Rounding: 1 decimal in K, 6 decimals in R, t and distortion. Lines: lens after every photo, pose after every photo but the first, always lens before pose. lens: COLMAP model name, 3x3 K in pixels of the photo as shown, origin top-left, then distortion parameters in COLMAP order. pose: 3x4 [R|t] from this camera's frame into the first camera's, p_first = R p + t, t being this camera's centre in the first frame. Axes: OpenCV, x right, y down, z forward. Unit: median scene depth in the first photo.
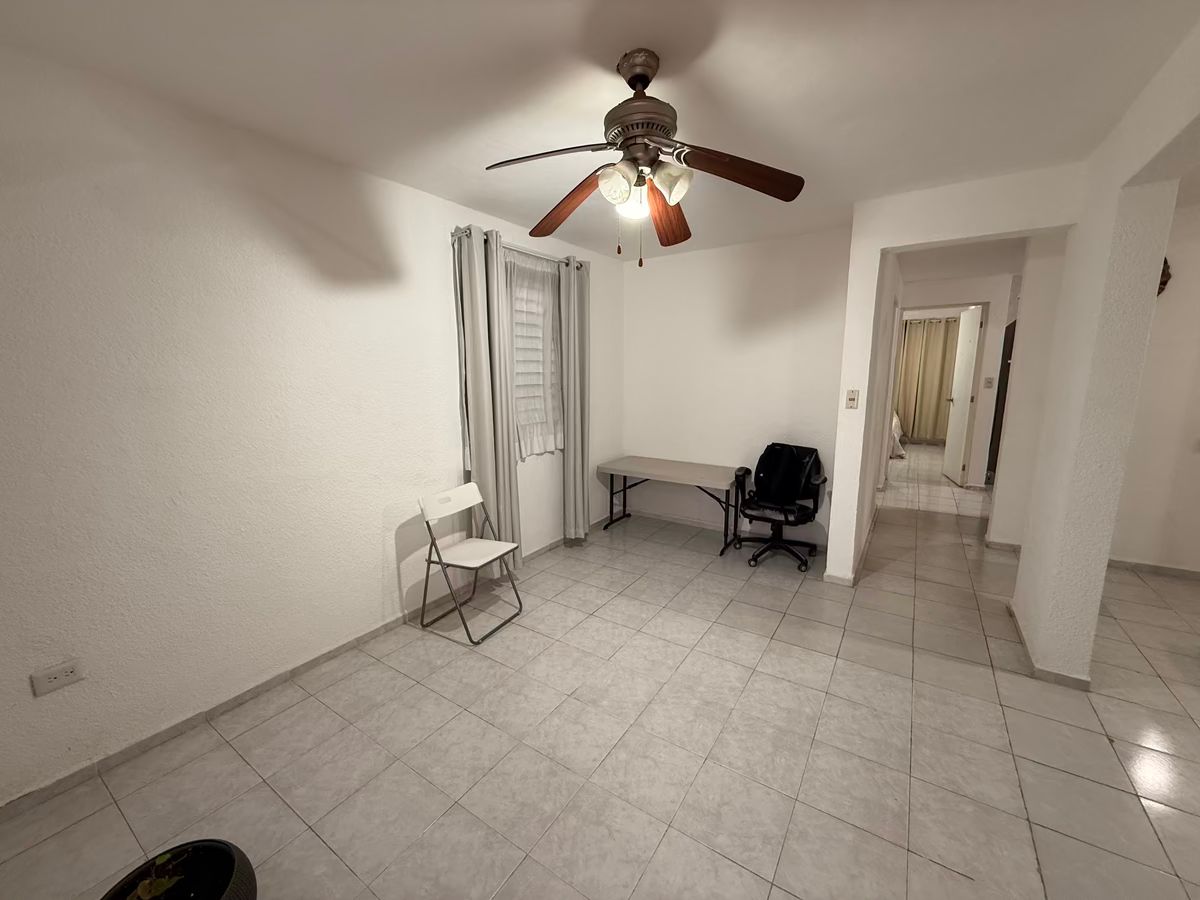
lens RADIAL K [[479.8, 0, 601.8], [0, 479.8, 445.6], [0, 0, 1]] dist [0.003684, 0.000156]
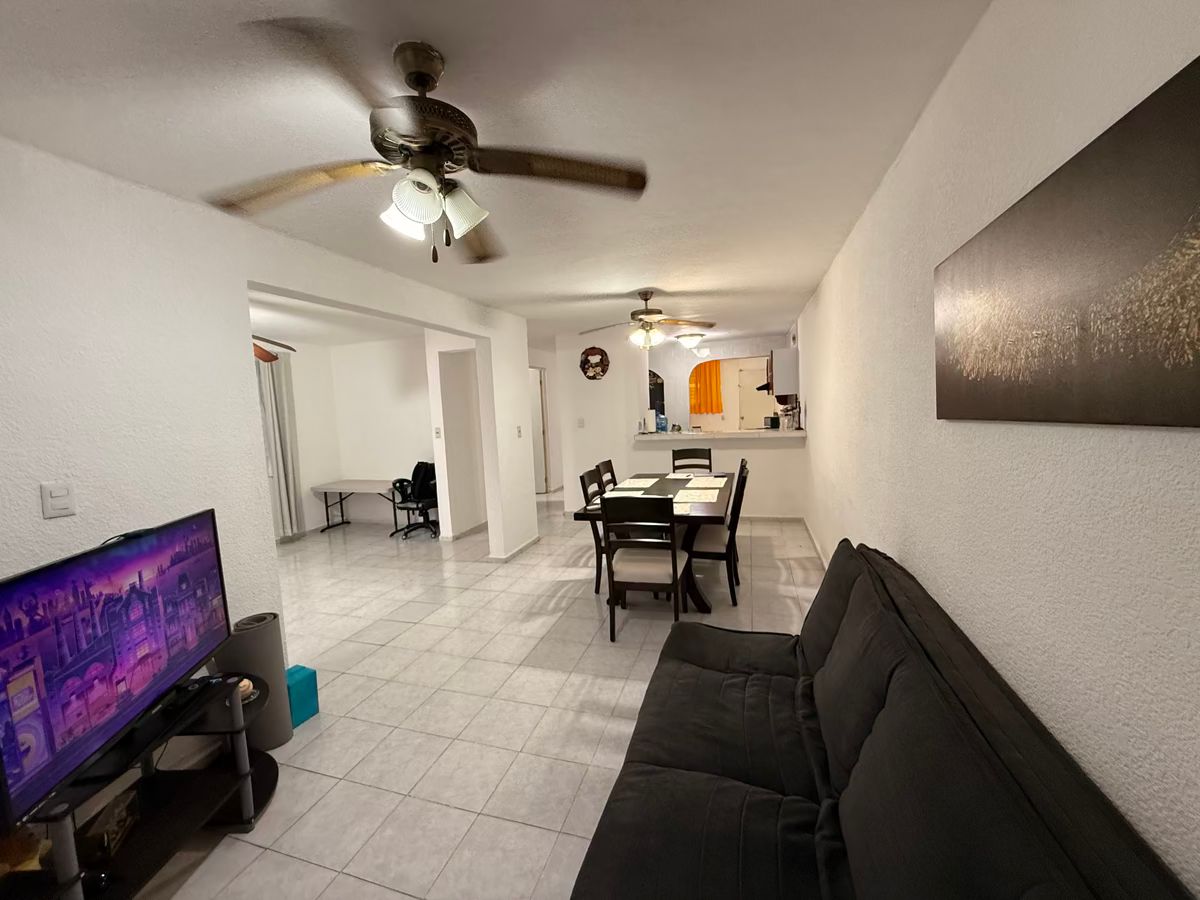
lens RADIAL K [[476.6, 0, 597.6], [0, 476.6, 453.7], [0, 0, 1]] dist [-0.002109, -0.000251]
pose [[0.959513, -0.059890, 0.275224, 0.536019], [0.077035, 0.995676, -0.051905, 0.103896], [-0.270925, 0.071005, 0.959978, -0.752628]]
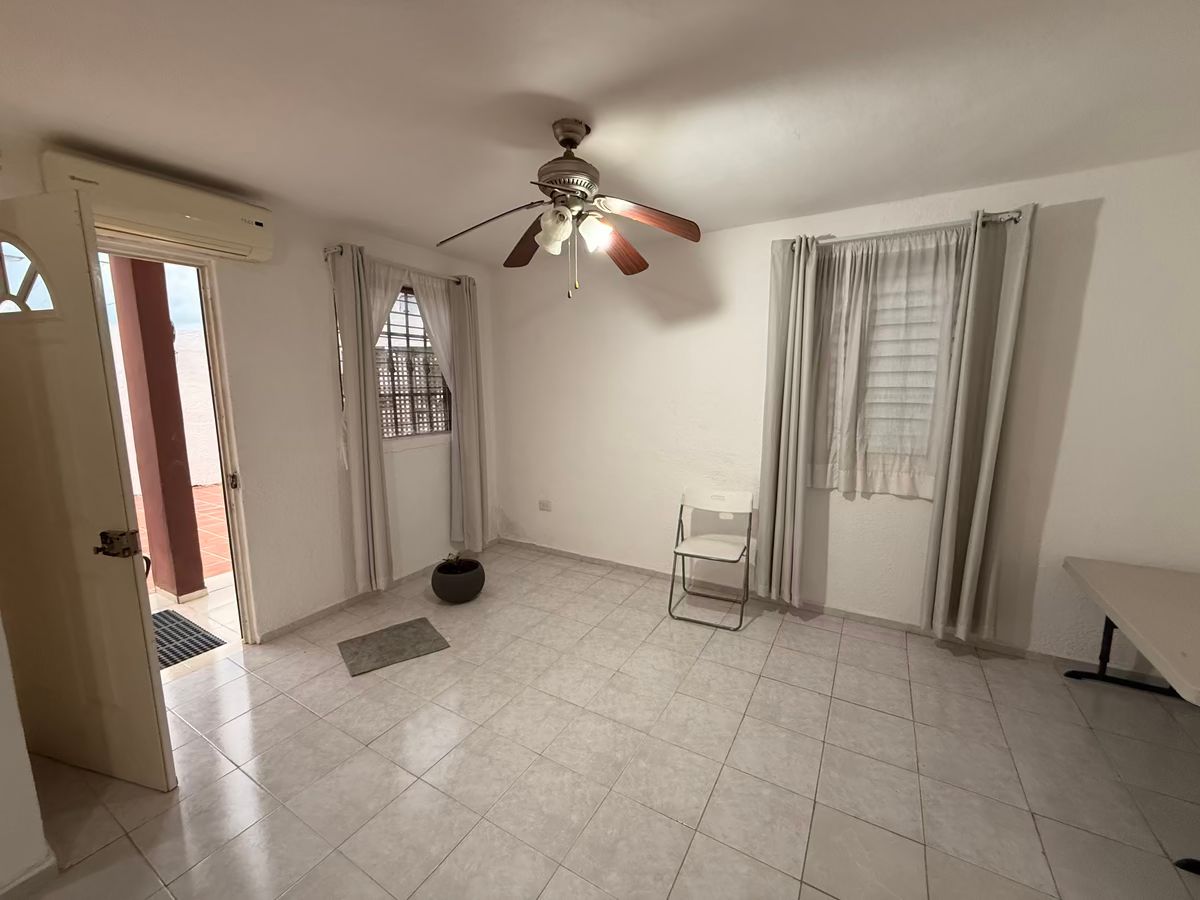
lens RADIAL K [[476.6, 0, 597.6], [0, 476.6, 453.7], [0, 0, 1]] dist [-0.002109, -0.000251]
pose [[0.049570, 0.154012, -0.986825, 0.616245], [-0.155295, 0.977211, 0.144711, -0.088559], [0.986624, 0.146076, 0.072358, 0.508602]]
